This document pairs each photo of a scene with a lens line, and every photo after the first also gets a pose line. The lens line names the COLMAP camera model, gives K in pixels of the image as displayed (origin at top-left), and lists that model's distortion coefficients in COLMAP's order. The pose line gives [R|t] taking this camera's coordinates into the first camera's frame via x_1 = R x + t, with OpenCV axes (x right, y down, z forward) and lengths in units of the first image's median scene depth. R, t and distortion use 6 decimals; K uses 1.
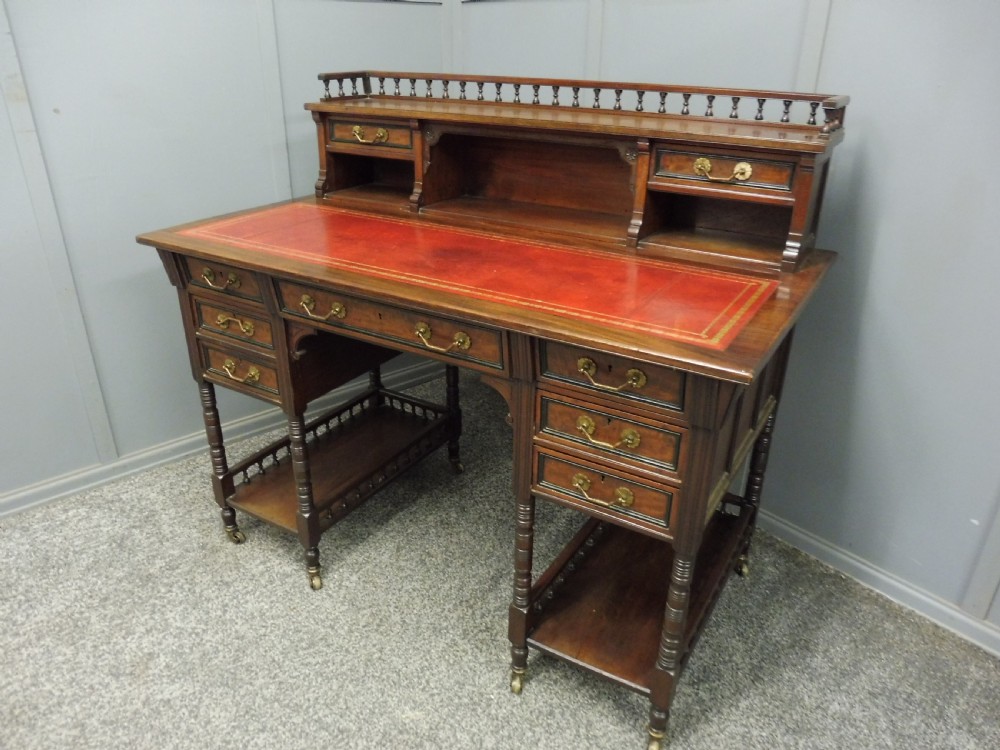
lens RADIAL K [[722.5, 0, 504.0], [0, 722.5, 381.2], [0, 0, 1]] dist [-0.066190, 0.031917]
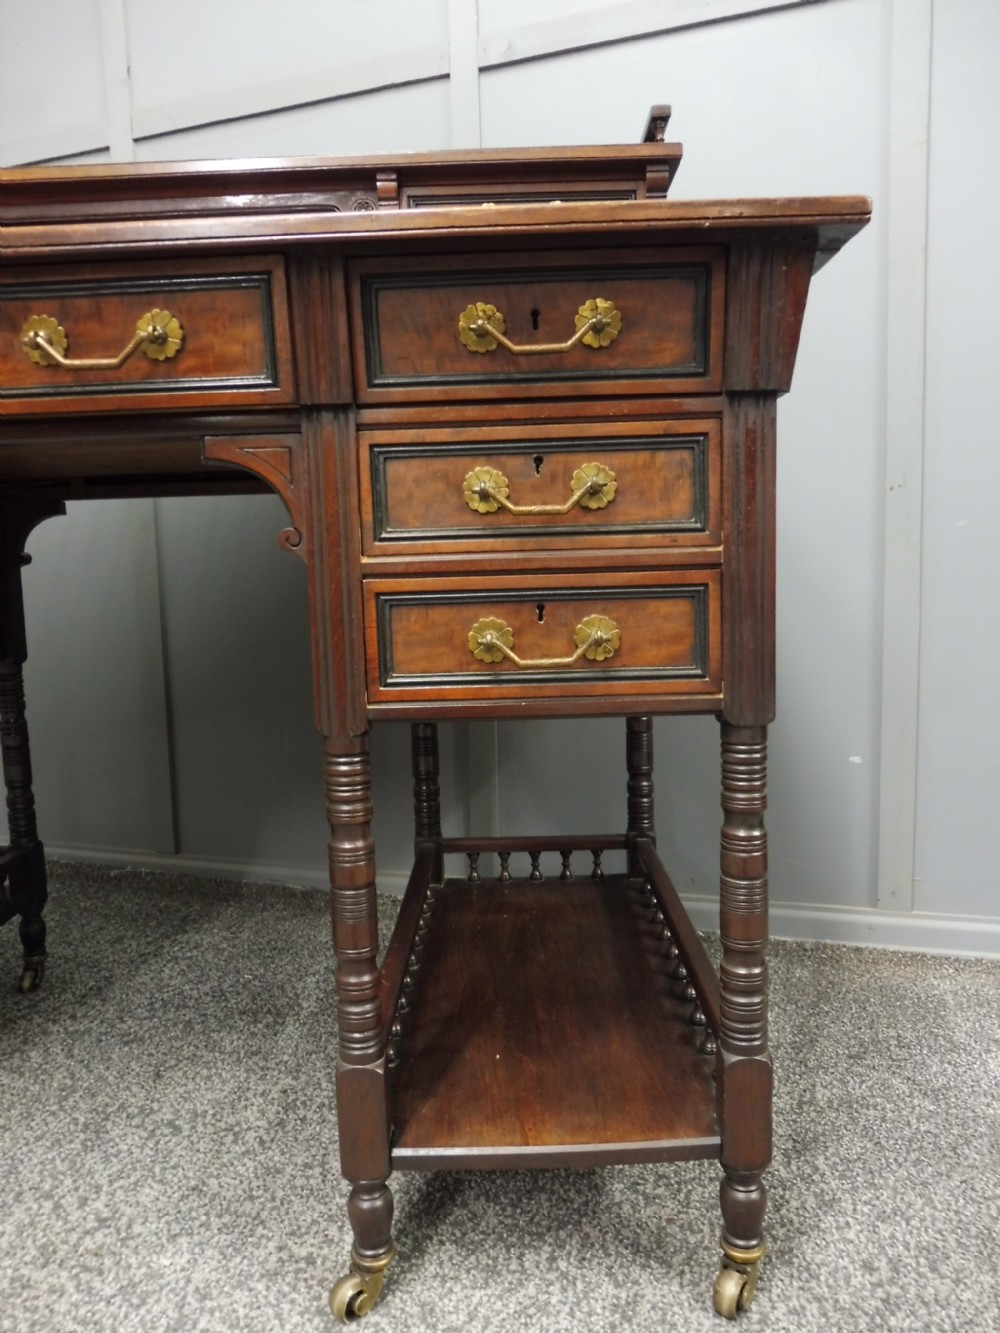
lens RADIAL K [[831.0, 0, 495.0], [0, 831.0, 663.9], [0, 0, 1]] dist [-0.031459, 0.011509]
pose [[0.856663, -0.089431, 0.508066, -0.116285], [0.258684, 0.926559, -0.273078, 0.231664], [-0.446332, 0.365365, 0.816882, 0.470955]]
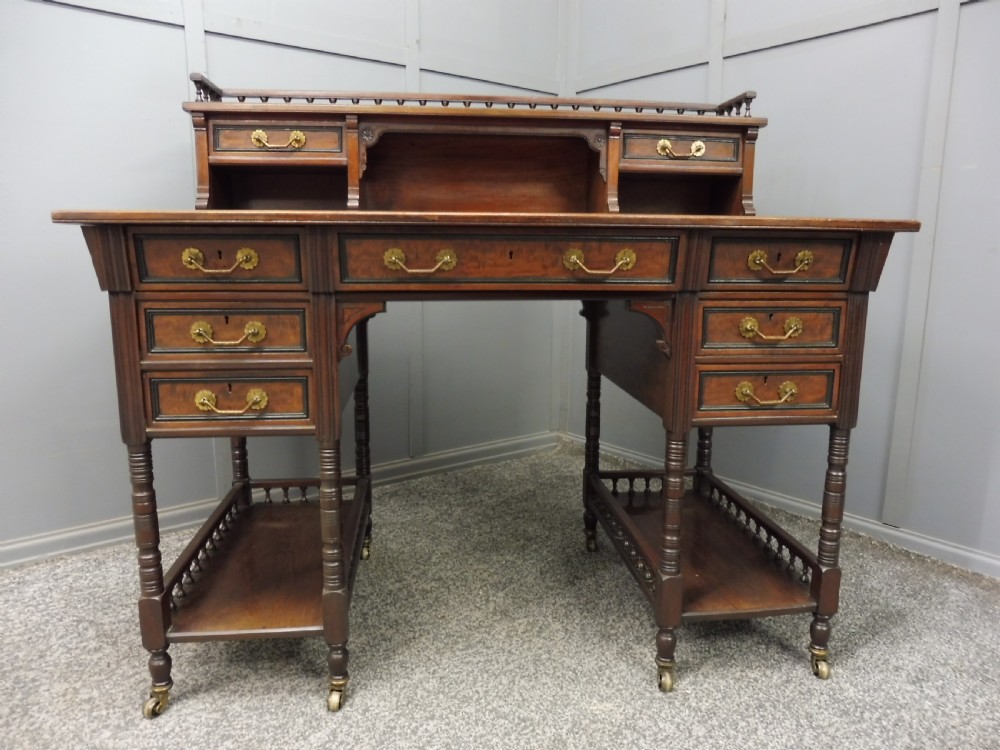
lens RADIAL K [[722.5, 0, 502.7], [0, 722.5, 383.0], [0, 0, 1]] dist [-0.066190, 0.031917]
pose [[0.796539, -0.122883, 0.591967, -0.594158], [0.265071, 0.950985, -0.159266, 0.158128], [-0.543381, 0.283775, 0.790069, 0.310568]]
